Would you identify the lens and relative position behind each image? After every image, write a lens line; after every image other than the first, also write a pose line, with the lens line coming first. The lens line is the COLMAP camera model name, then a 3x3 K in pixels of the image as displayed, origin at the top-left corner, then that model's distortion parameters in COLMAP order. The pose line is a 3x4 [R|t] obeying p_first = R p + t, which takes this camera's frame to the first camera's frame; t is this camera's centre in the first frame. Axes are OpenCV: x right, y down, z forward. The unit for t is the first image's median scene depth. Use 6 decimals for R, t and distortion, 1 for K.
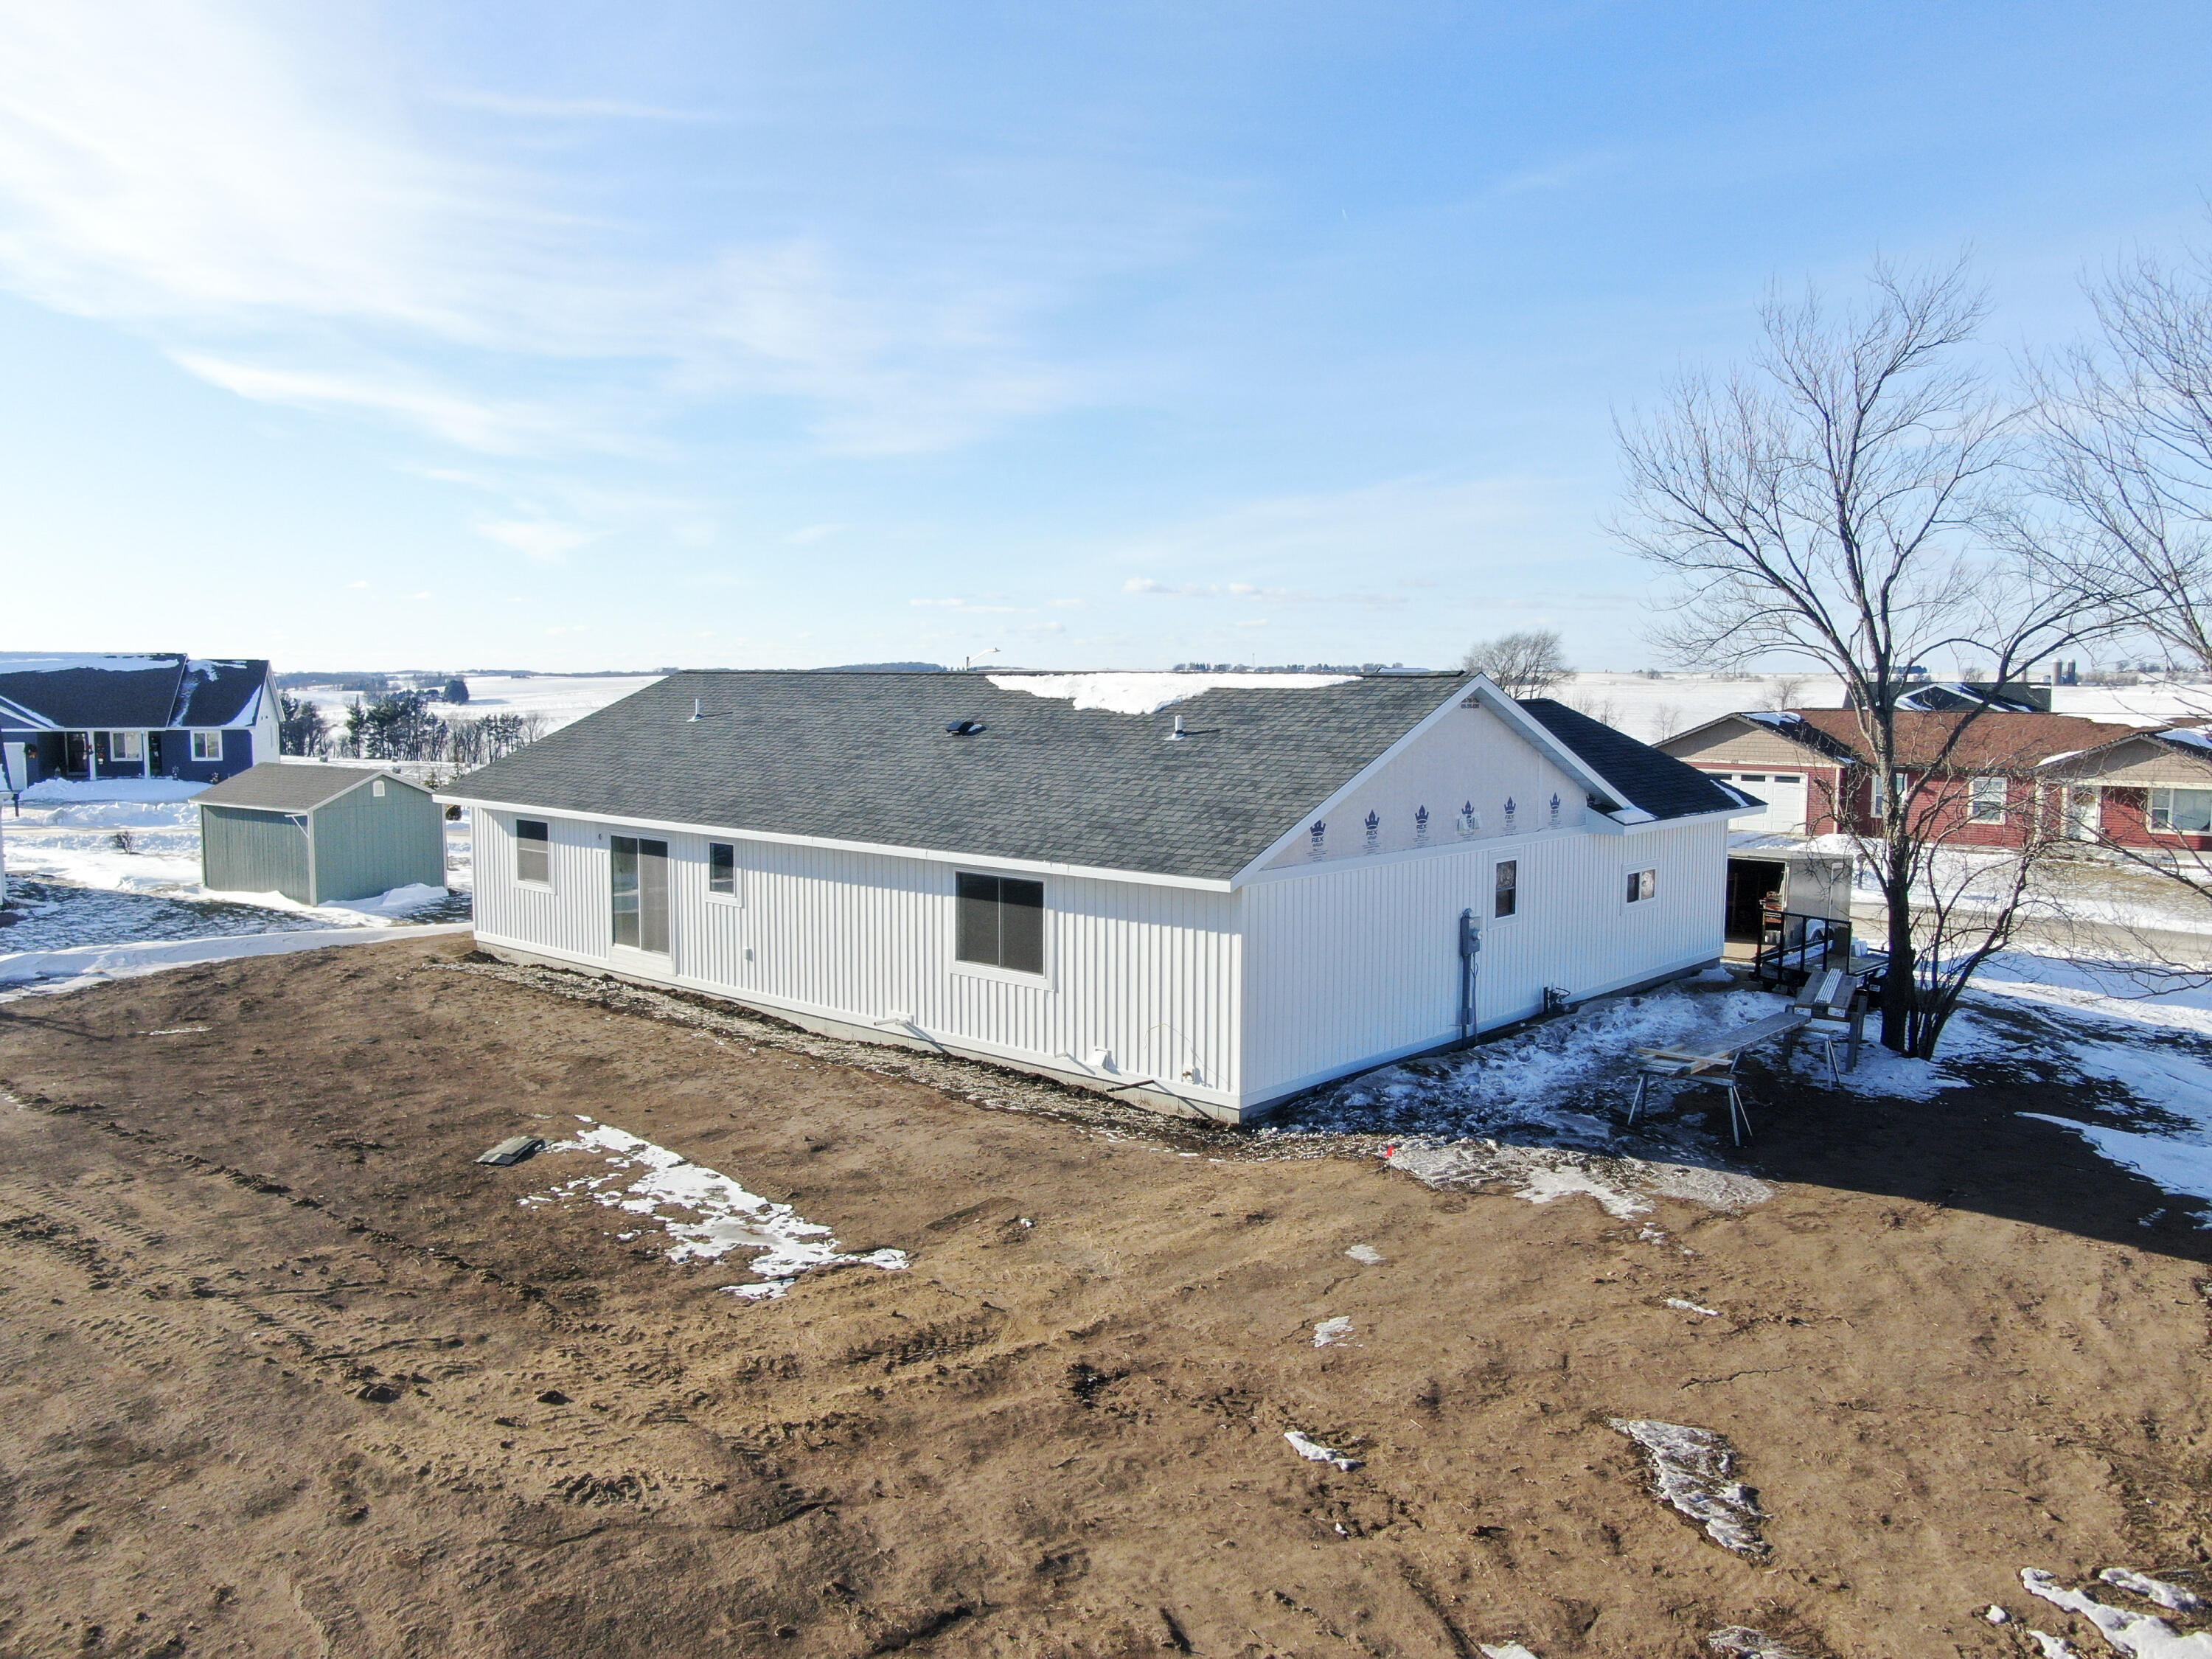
lens RADIAL K [[1657.3, 0, 1103.7], [0, 1657.3, 825.3], [0, 0, 1]] dist [-0.006738, -0.011391]
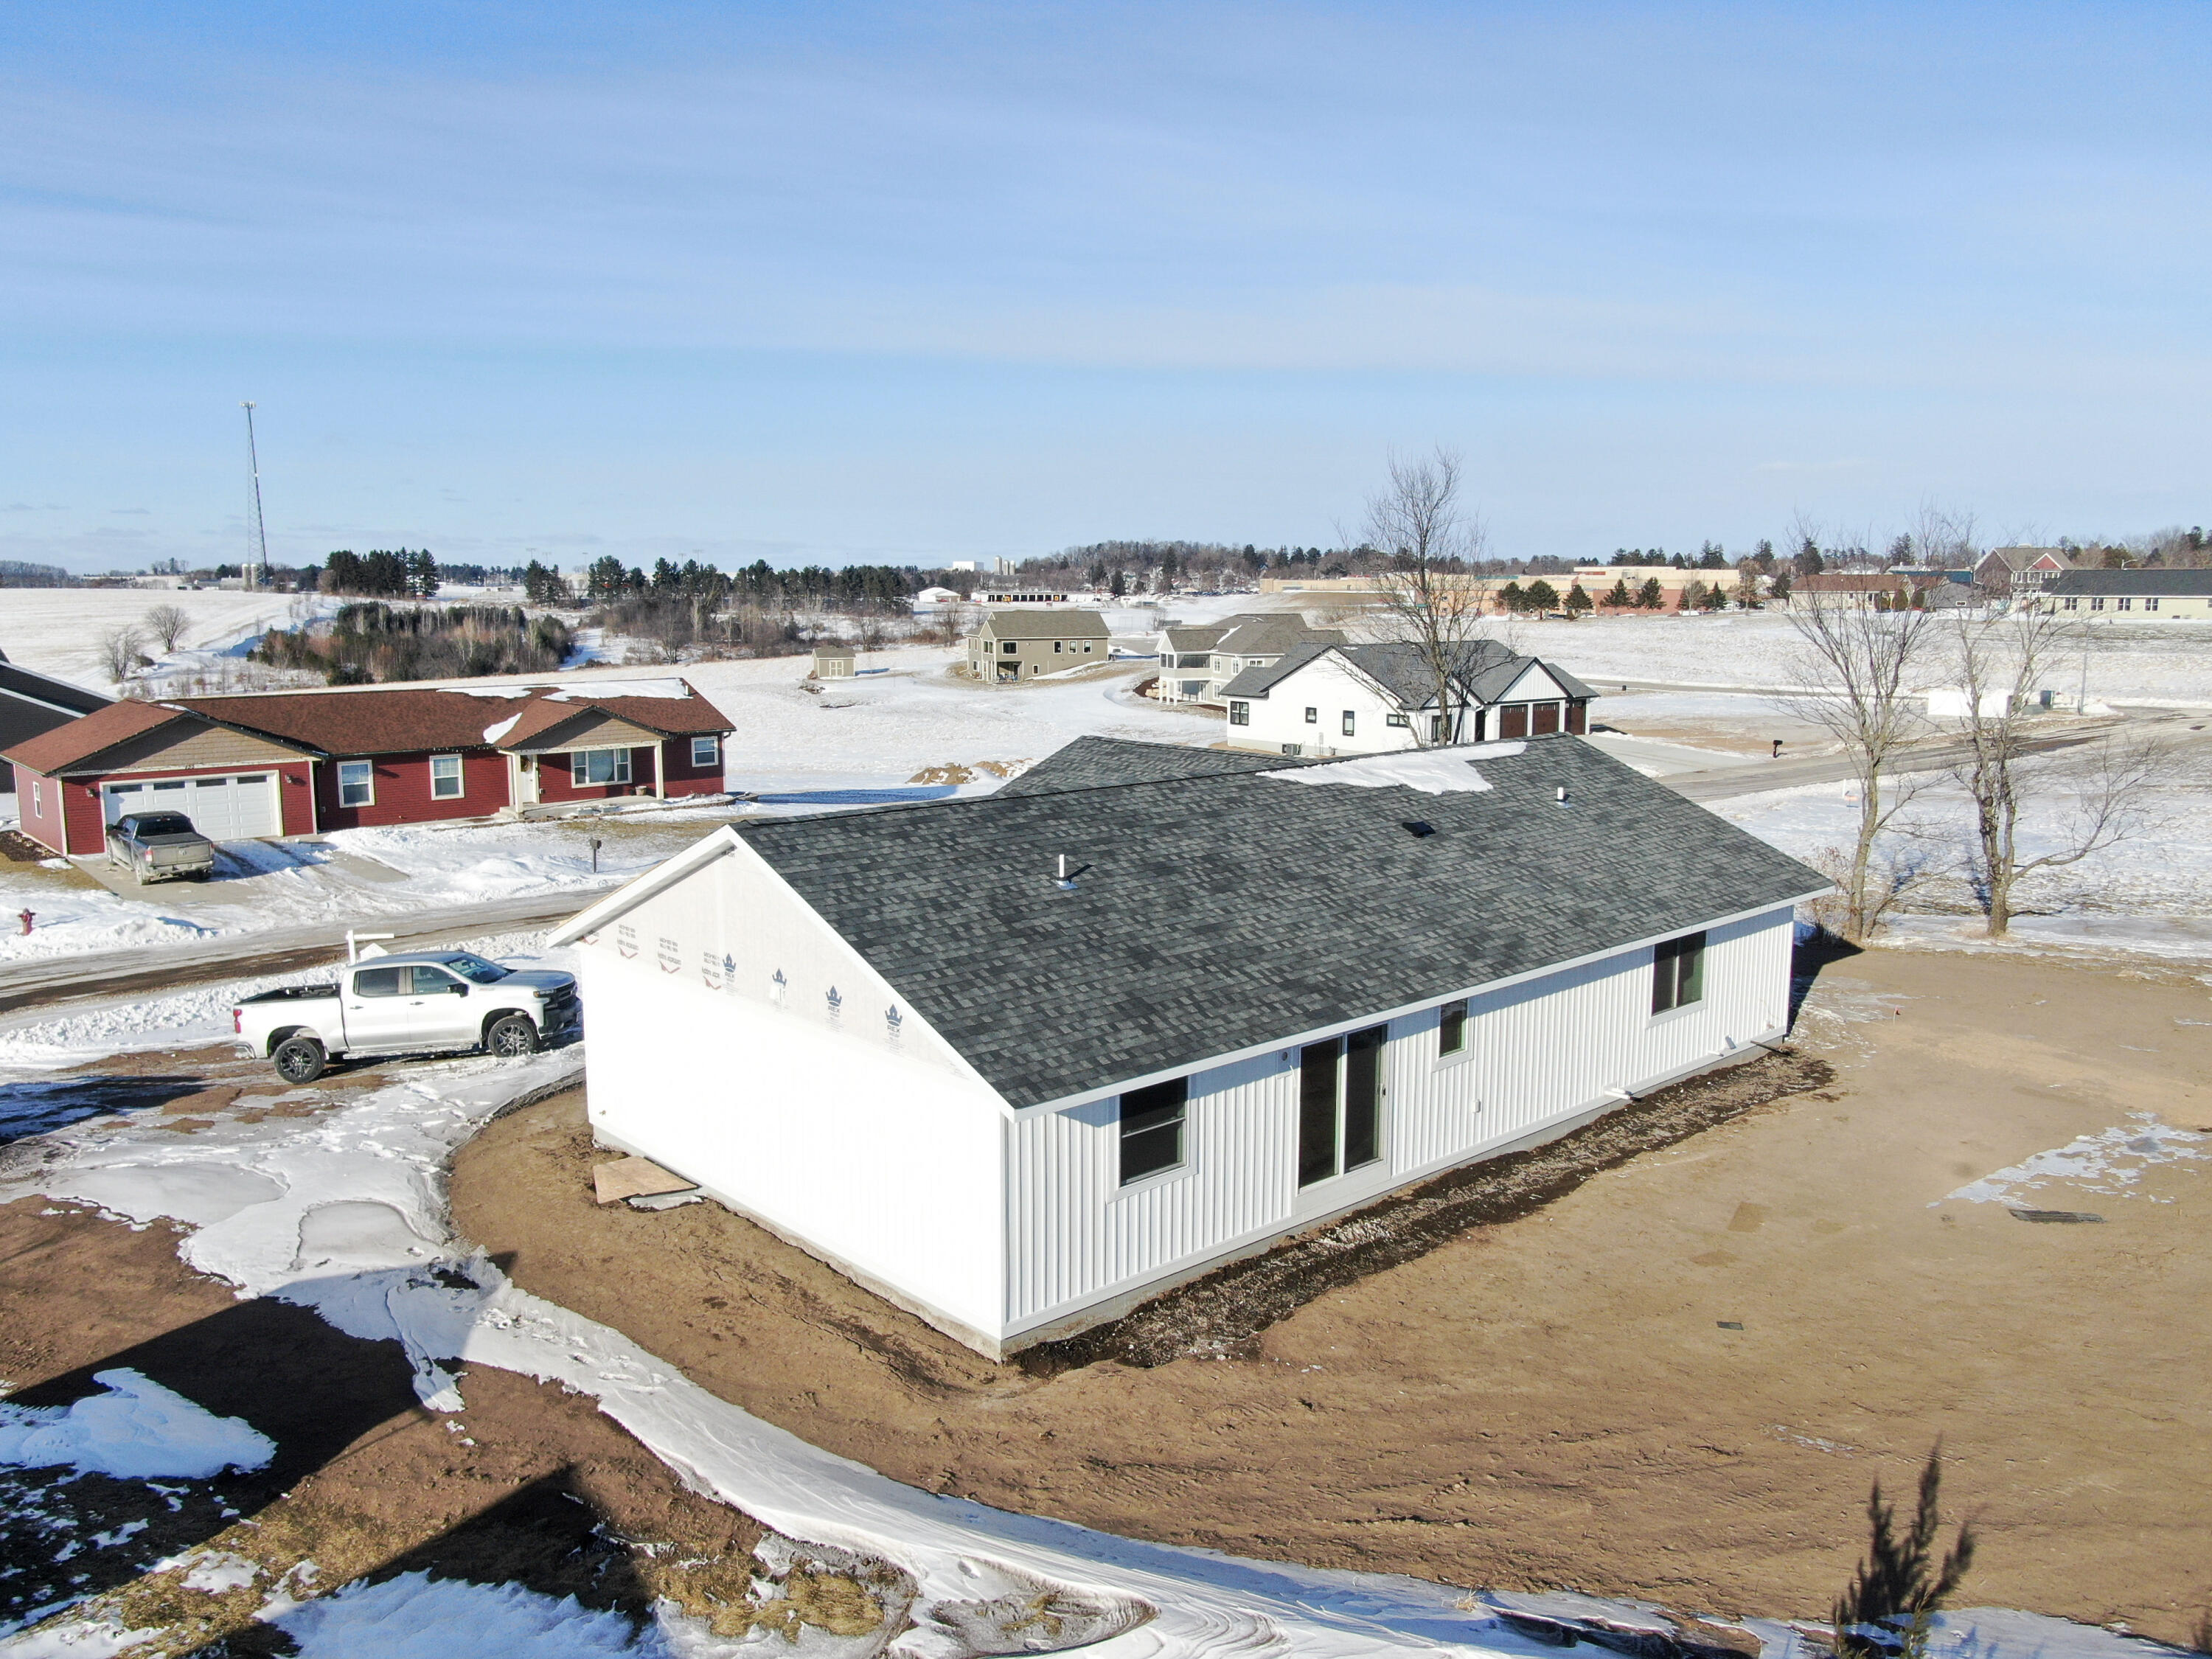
lens RADIAL K [[1657.3, 0, 1103.7], [0, 1657.3, 825.3], [0, 0, 1]] dist [-0.006738, -0.011391]
pose [[0.095792, -0.144615, 0.984840, -1.114456], [0.085773, 0.986909, 0.136576, -0.218258], [-0.991699, 0.071390, 0.106942, 1.097073]]
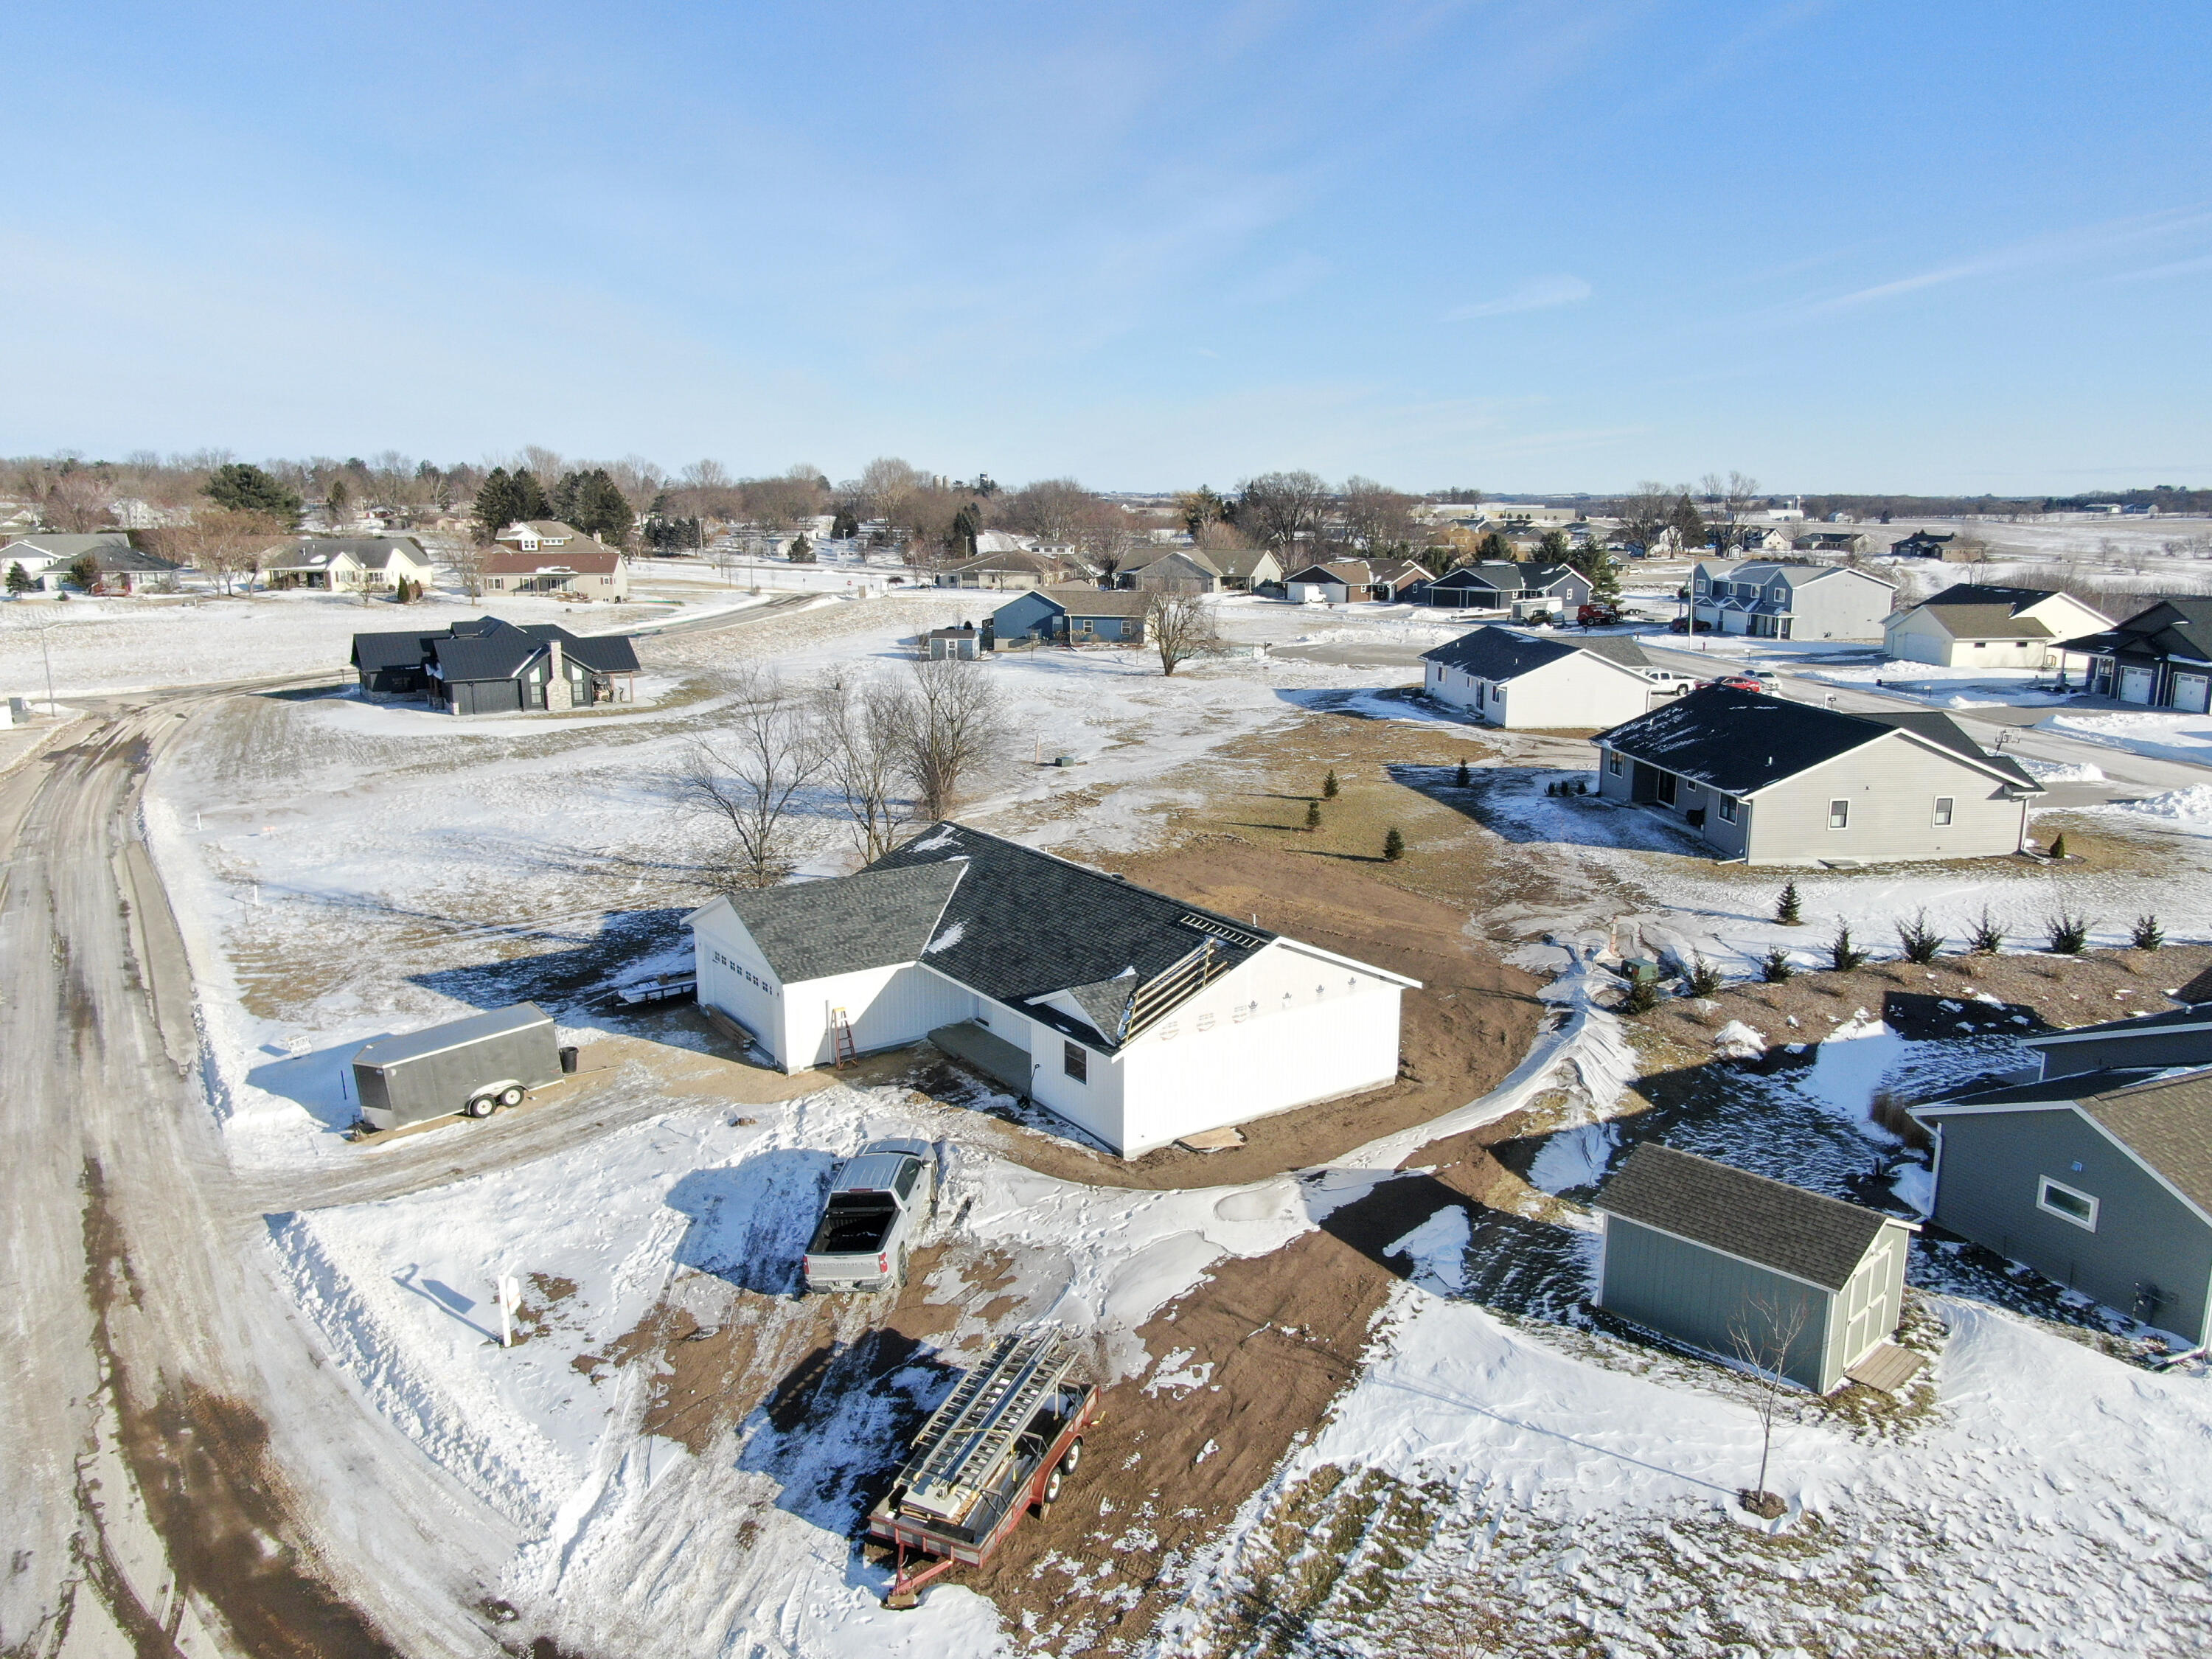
lens RADIAL K [[1585.7, 0, 1099.7], [0, 1585.7, 826.4], [0, 0, 1]] dist [-0.012873, -0.004369]
pose [[-0.971452, -0.050301, 0.231844, -0.543730], [0.020363, 0.955976, 0.292736, -0.727595], [-0.236362, 0.289100, -0.927661, 2.919088]]
